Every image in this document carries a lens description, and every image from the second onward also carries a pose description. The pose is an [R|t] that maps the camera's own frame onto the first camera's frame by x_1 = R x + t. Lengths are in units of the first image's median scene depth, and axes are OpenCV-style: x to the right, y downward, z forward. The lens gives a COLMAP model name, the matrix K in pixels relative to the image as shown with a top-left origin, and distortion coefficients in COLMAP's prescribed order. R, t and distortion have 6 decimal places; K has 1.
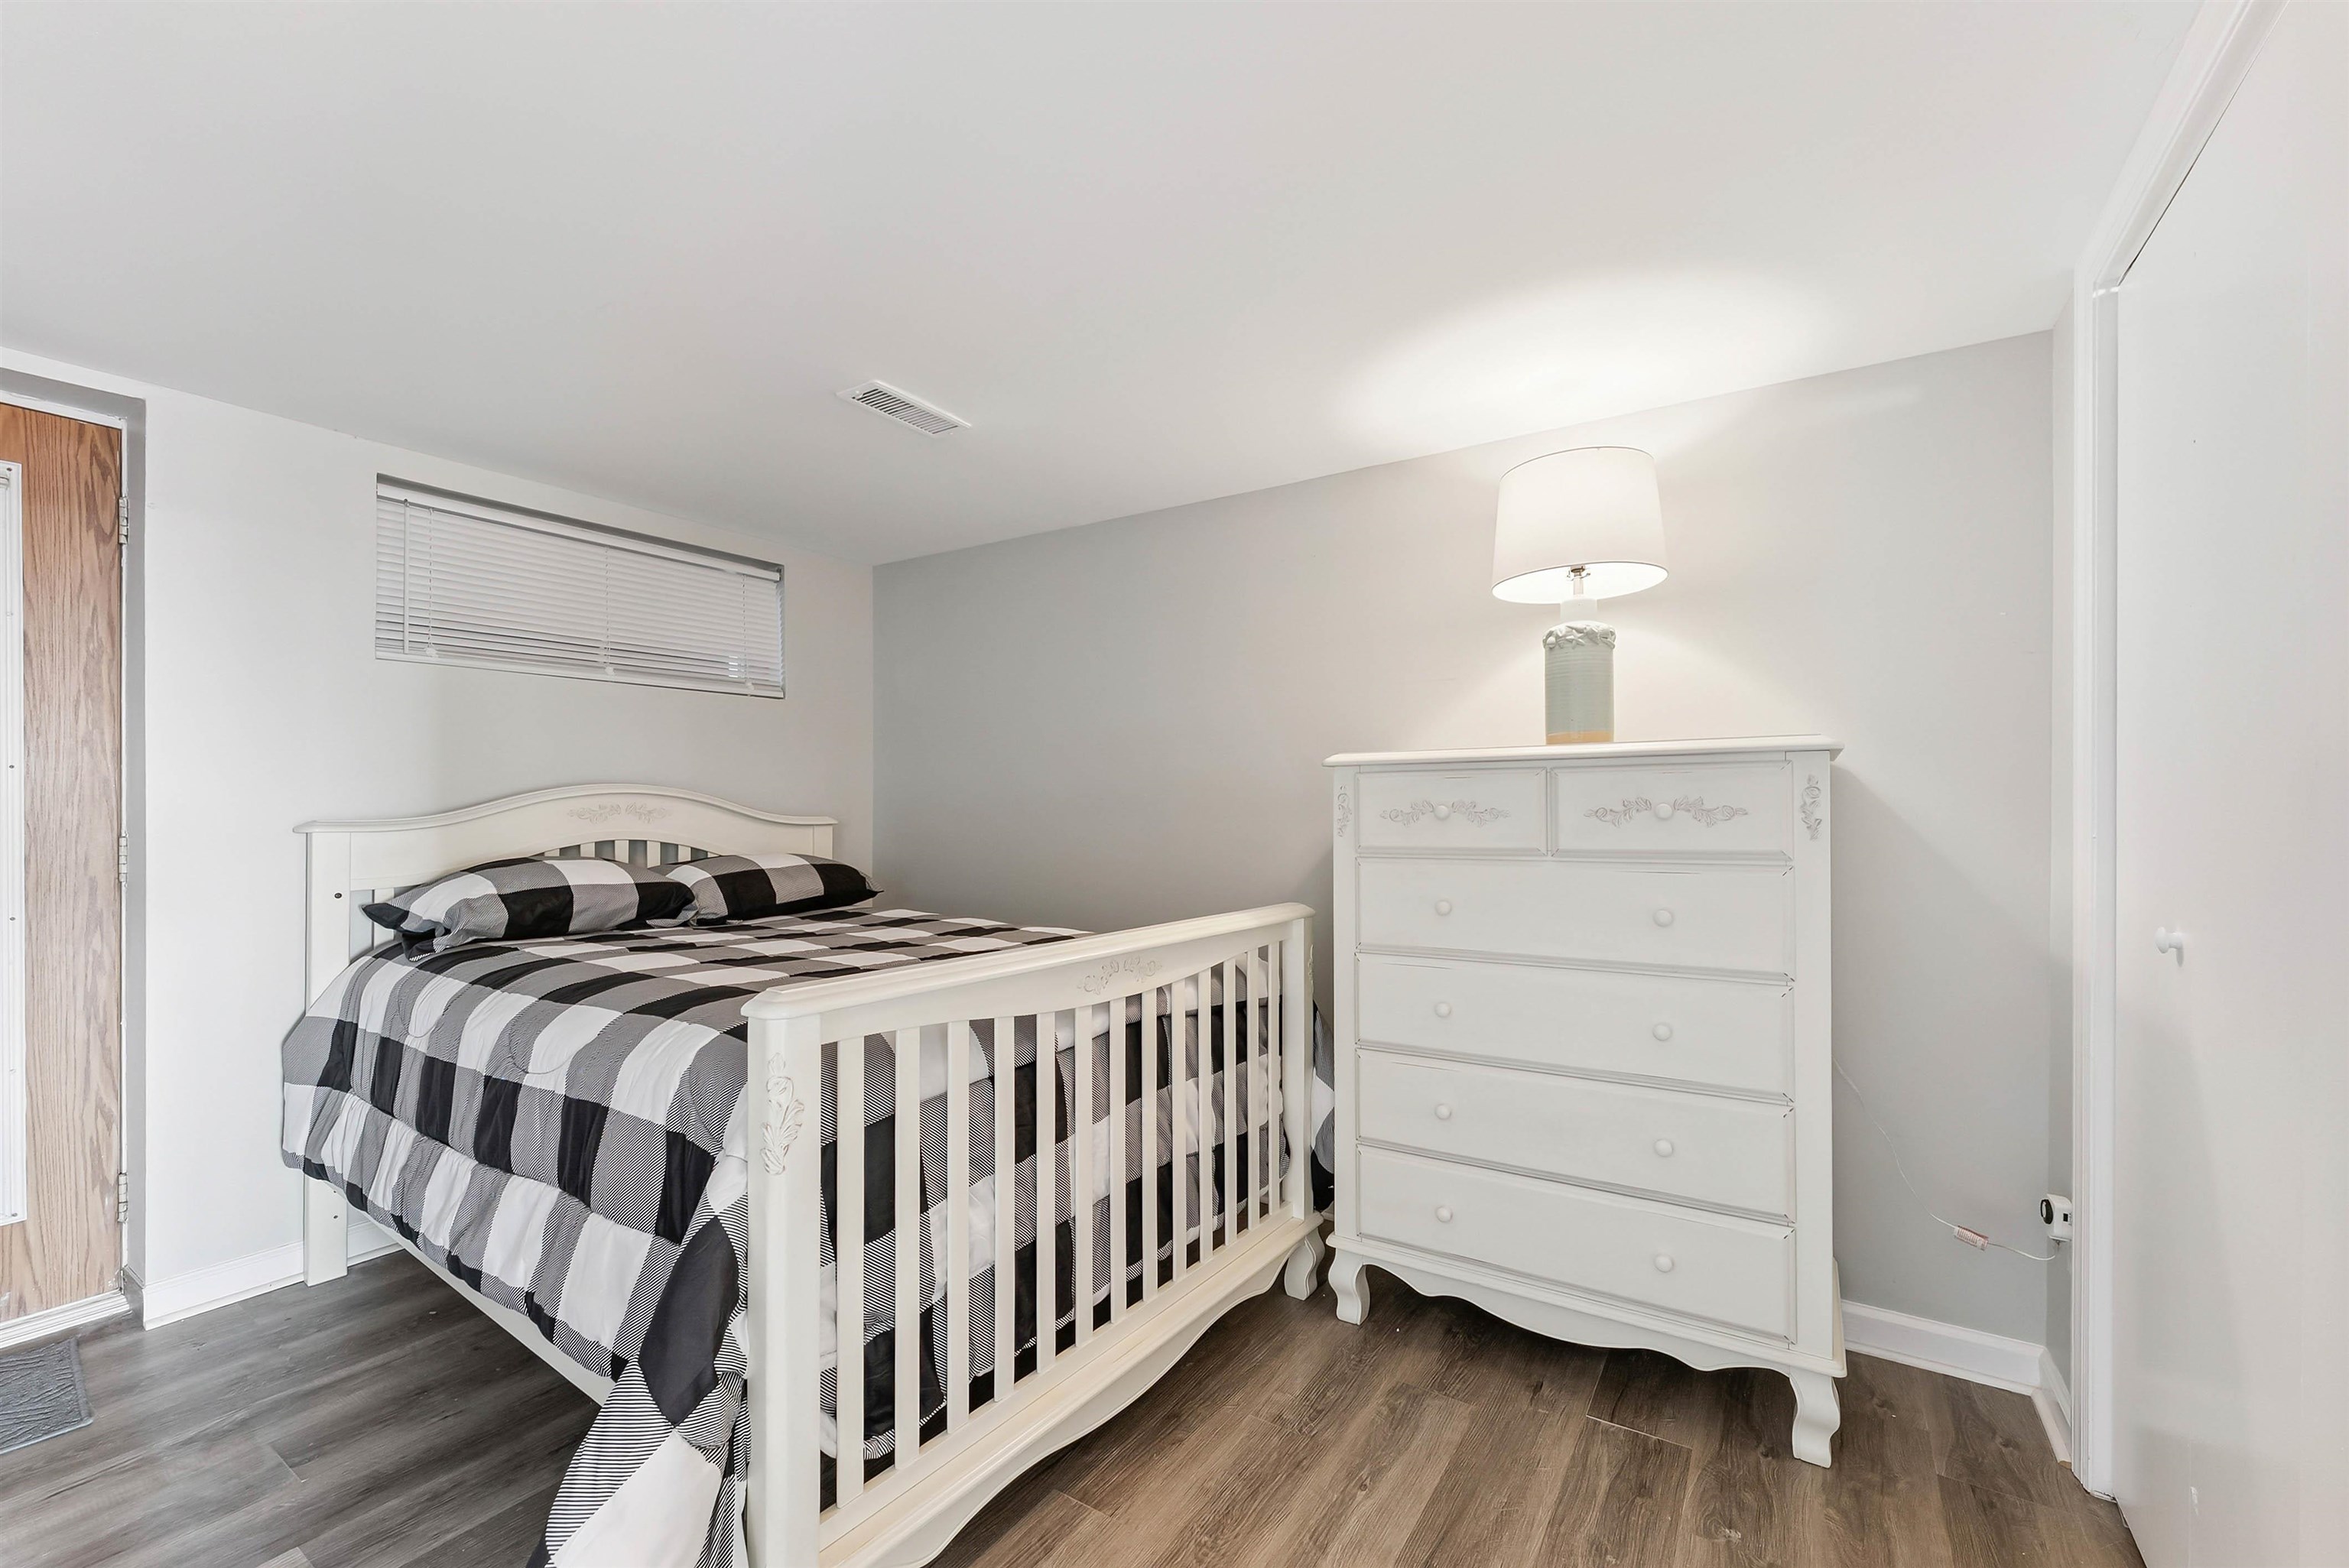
lens RADIAL K [[961.8, 0, 1169.2], [0, 961.8, 765.6], [0, 0, 1]] dist [-0.002740, -0.000415]
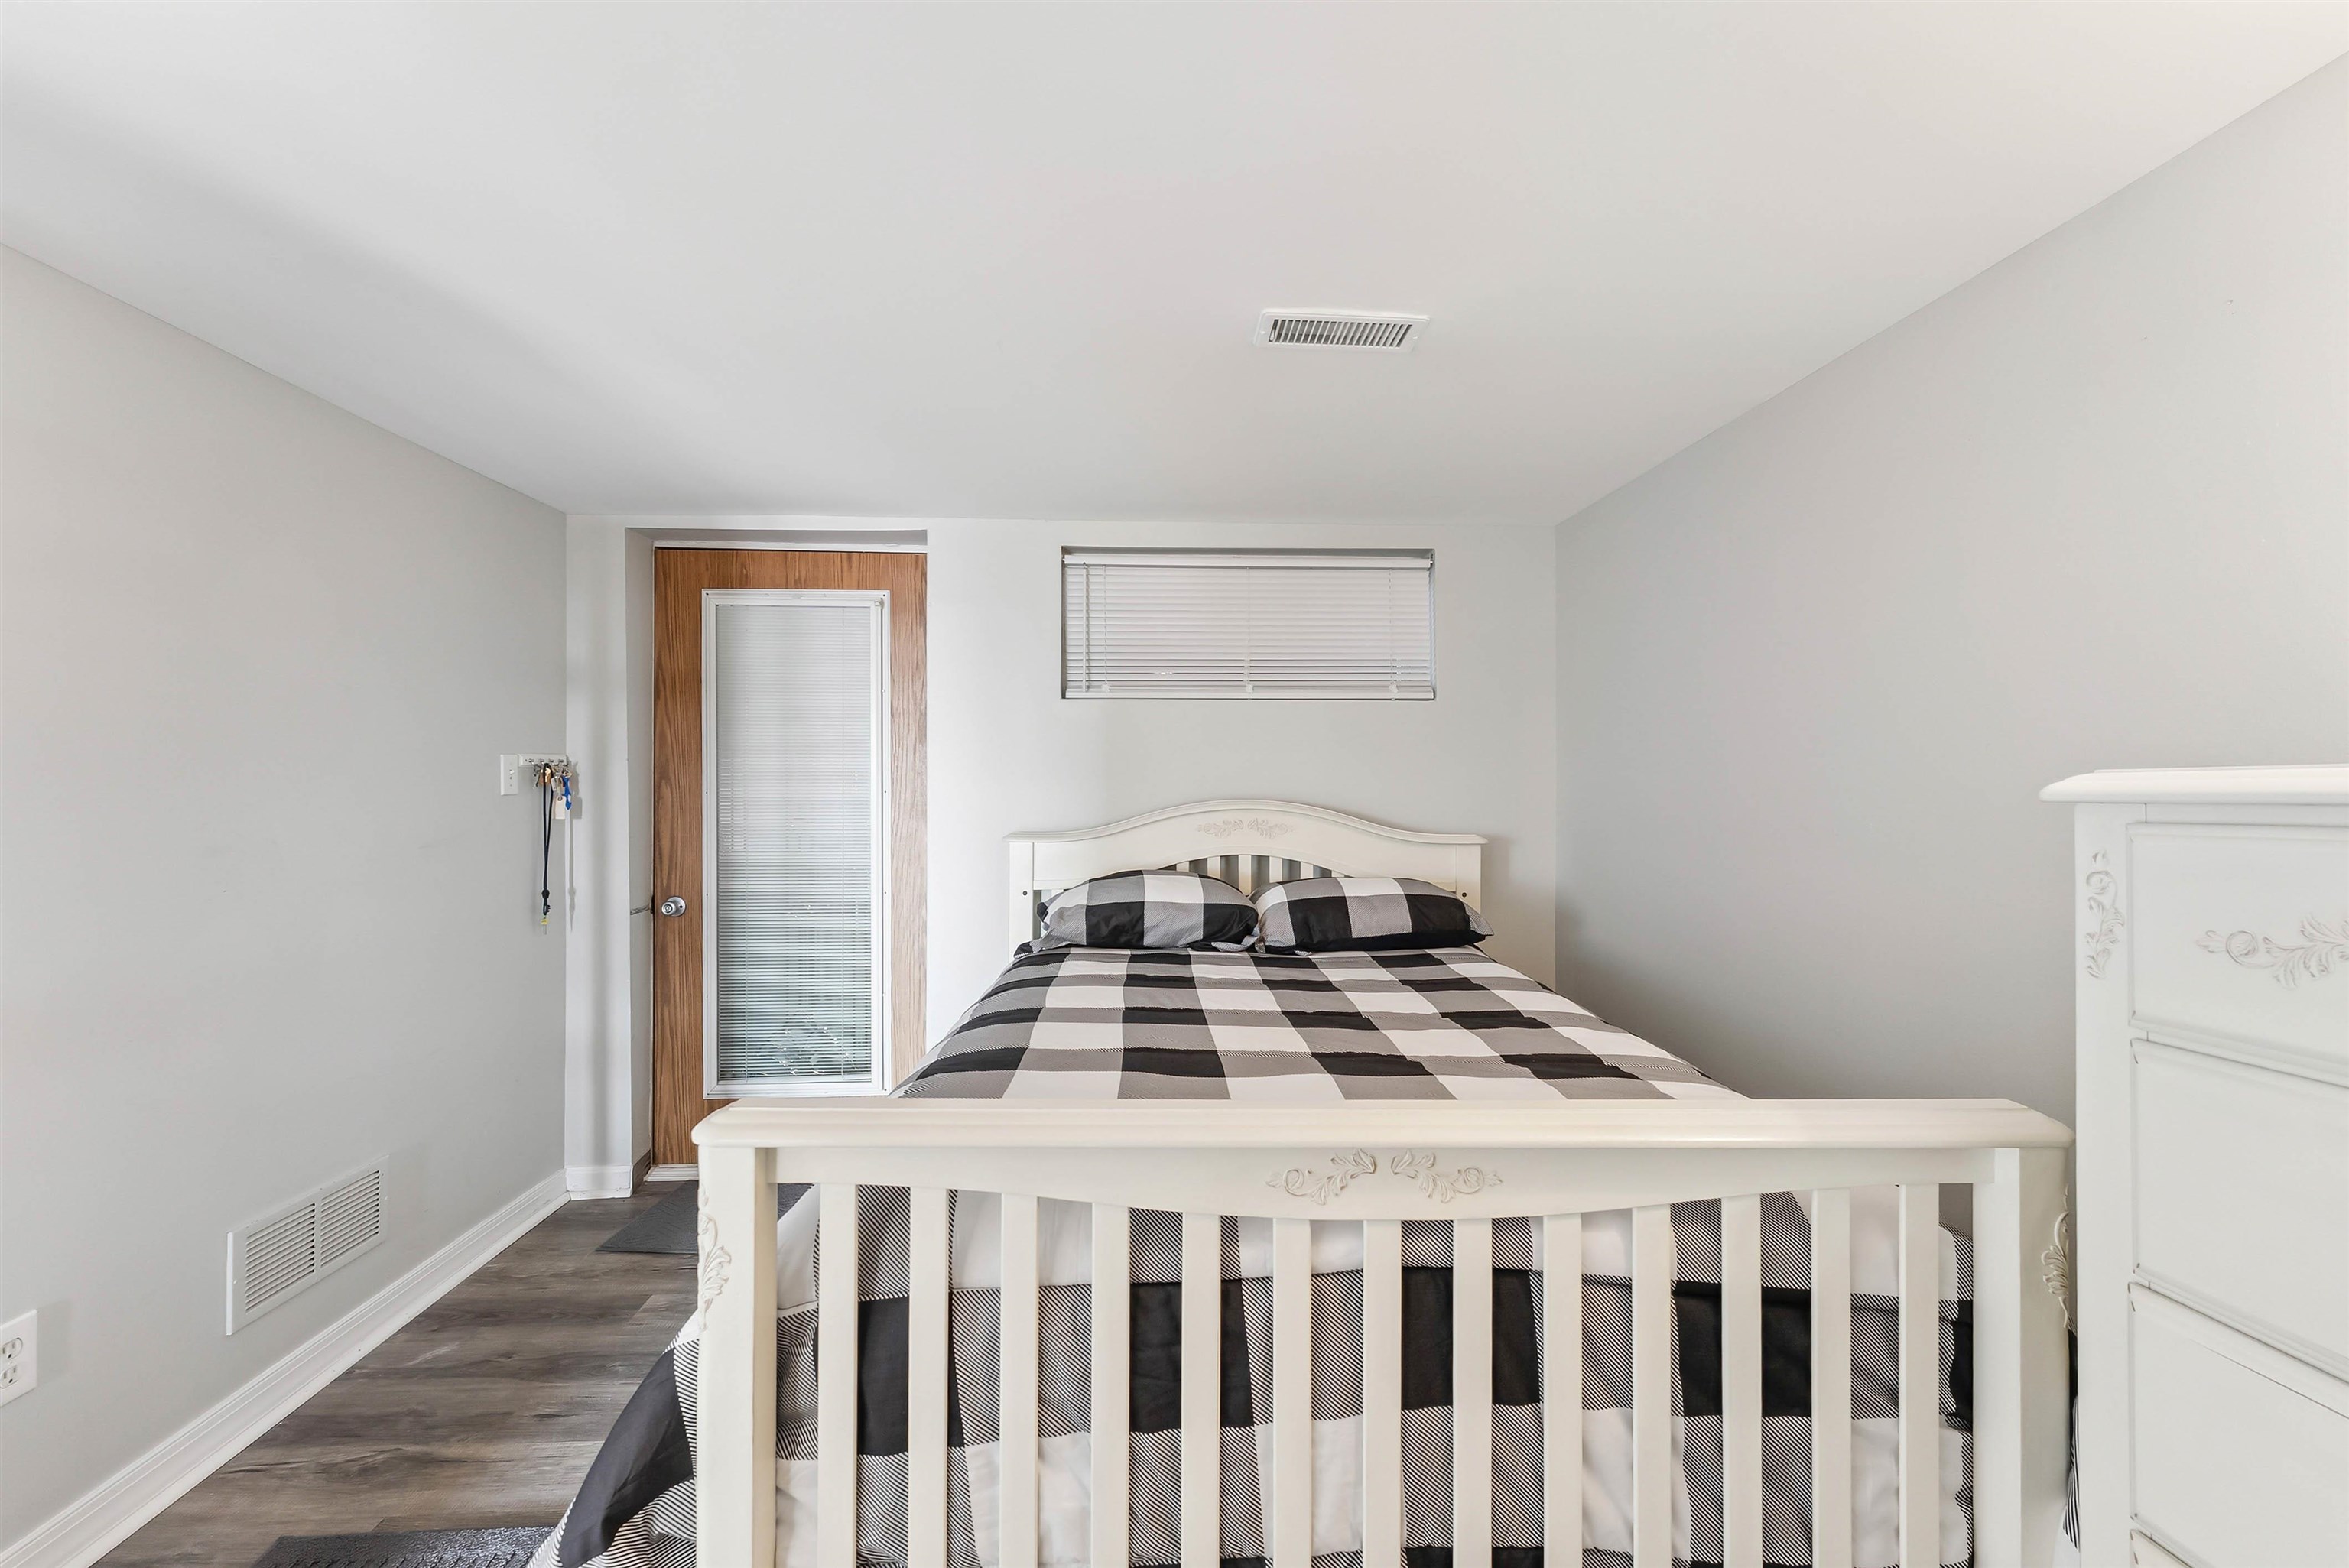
lens RADIAL K [[961.8, 0, 1169.2], [0, 961.8, 765.6], [0, 0, 1]] dist [-0.002740, -0.000415]
pose [[0.597979, -0.017808, -0.801314, 0.252259], [0.030941, 0.999521, 0.000877, -0.025775], [0.800914, -0.025318, 0.598243, 0.415418]]
